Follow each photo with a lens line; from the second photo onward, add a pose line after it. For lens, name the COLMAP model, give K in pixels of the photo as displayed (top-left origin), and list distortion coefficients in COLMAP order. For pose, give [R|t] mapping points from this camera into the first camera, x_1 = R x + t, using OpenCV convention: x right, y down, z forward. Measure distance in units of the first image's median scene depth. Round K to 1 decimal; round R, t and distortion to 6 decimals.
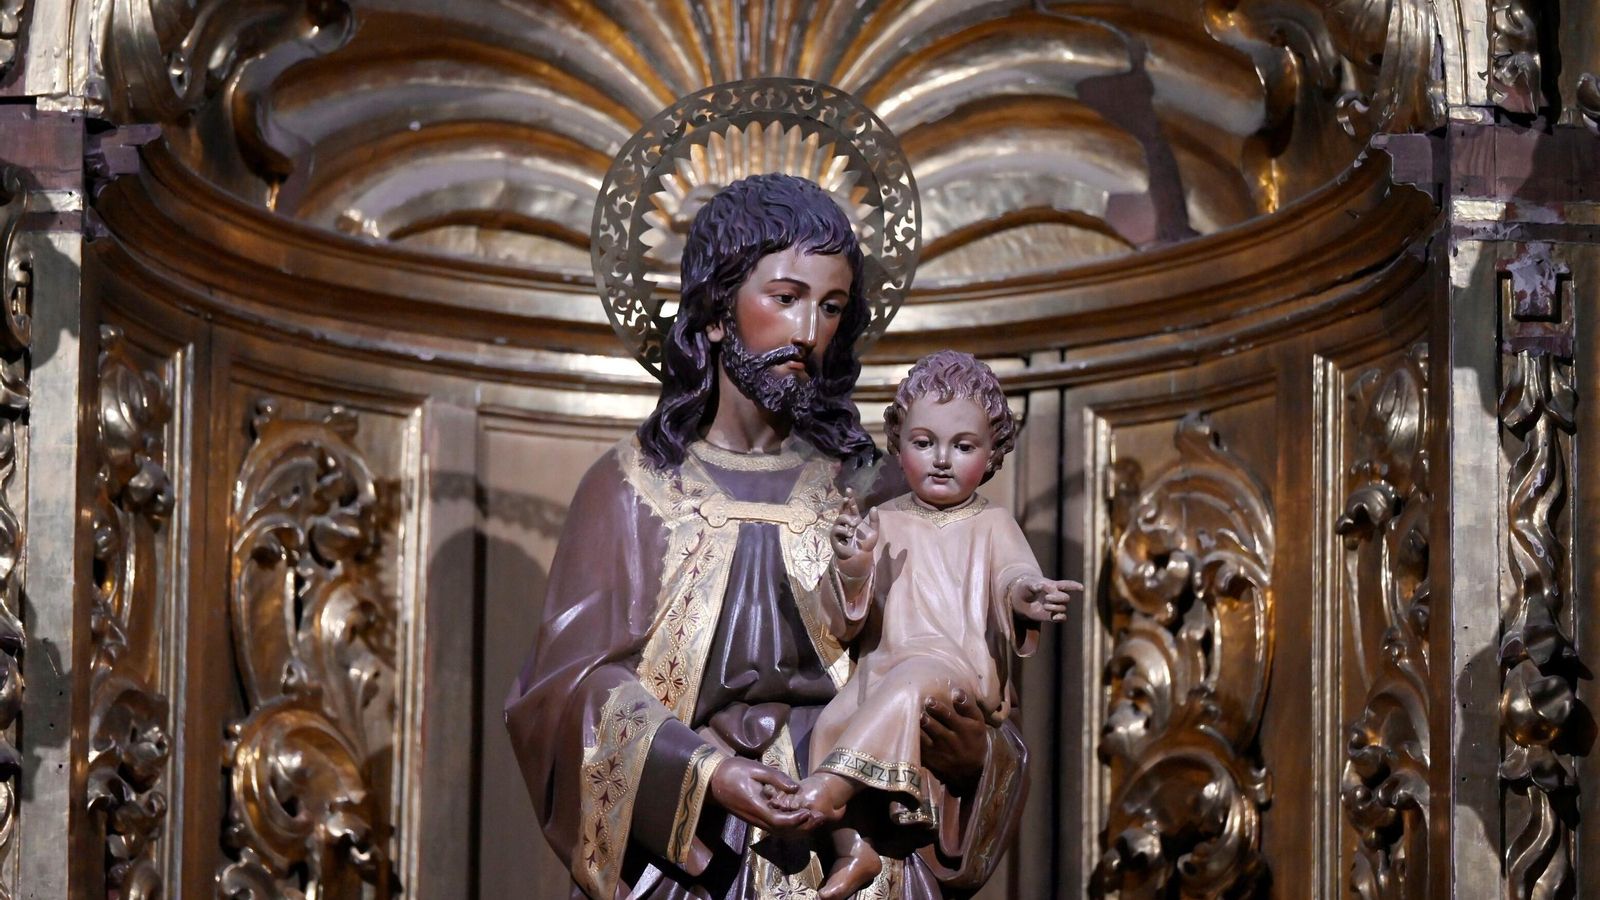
lens RADIAL K [[8627.9, 0, 803.1], [0, 8627.9, 448.4], [0, 0, 1]] dist [0.047068, 0.000000]
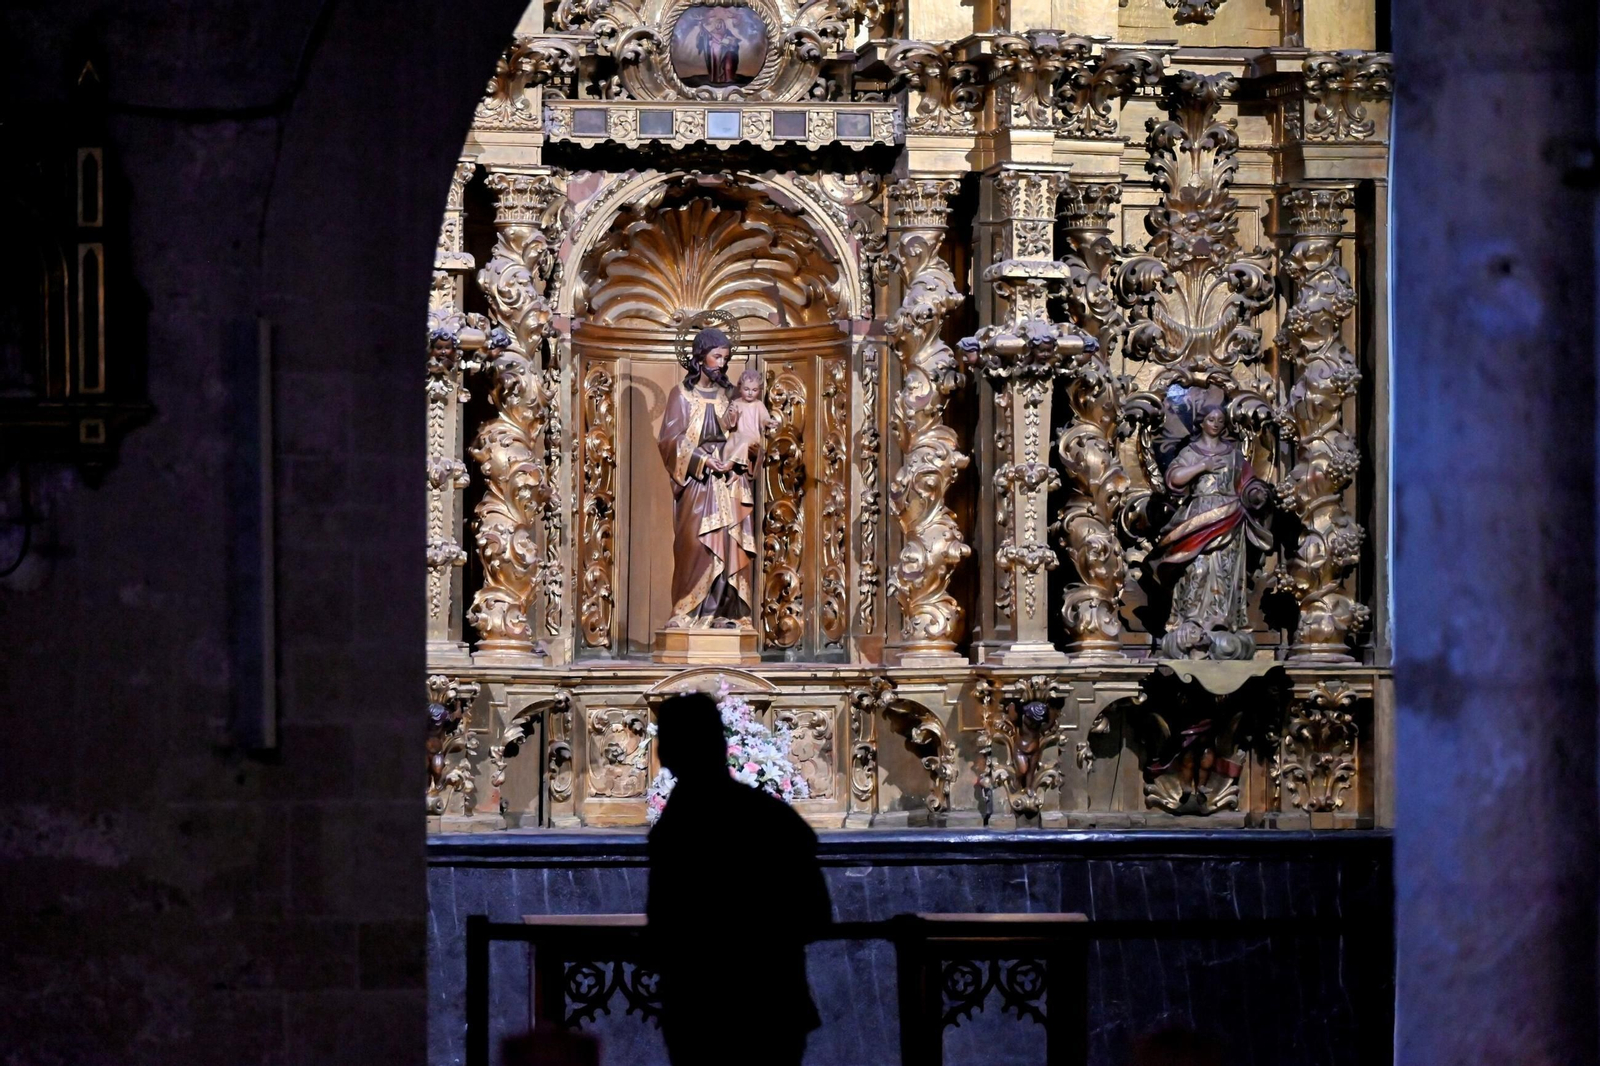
lens RADIAL K [[5784.3, 0, 798.6], [0, 5784.3, 538.4], [0, 0, 1]] dist [-0.151361, 0.000000]
pose [[0.989934, 0.000650, 0.141529, -0.410239], [-0.024078, 0.986186, 0.163884, -0.444376], [-0.139468, -0.165642, 0.976274, -2.157340]]
